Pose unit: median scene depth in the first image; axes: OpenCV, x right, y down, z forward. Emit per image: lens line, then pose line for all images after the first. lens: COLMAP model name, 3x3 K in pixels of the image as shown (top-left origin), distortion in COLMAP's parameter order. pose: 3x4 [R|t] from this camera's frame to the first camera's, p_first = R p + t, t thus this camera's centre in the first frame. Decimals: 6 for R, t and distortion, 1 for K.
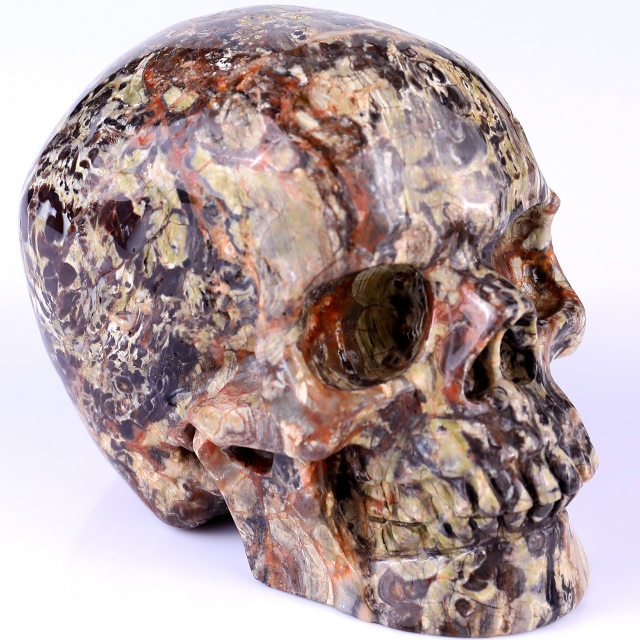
lens RADIAL K [[2626.6, 0, 320.0], [0, 2626.6, 320.0], [0, 0, 1]] dist [0.057519, -0.706895]
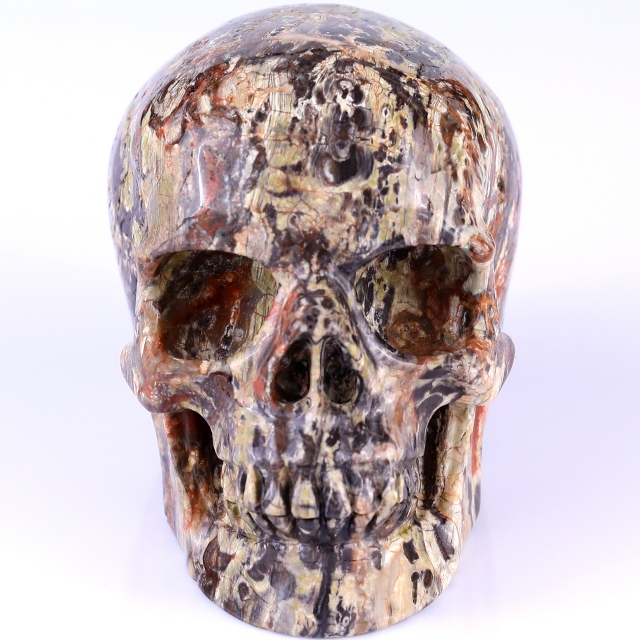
lens RADIAL K [[2626.6, 0, 320.0], [0, 2626.6, 320.0], [0, 0, 1]] dist [0.057519, -0.706895]
pose [[0.761792, 0.273202, -0.587395, 0.665188], [-0.265967, 0.958681, 0.100957, -0.108798], [0.590706, 0.079319, 0.802979, 0.165641]]
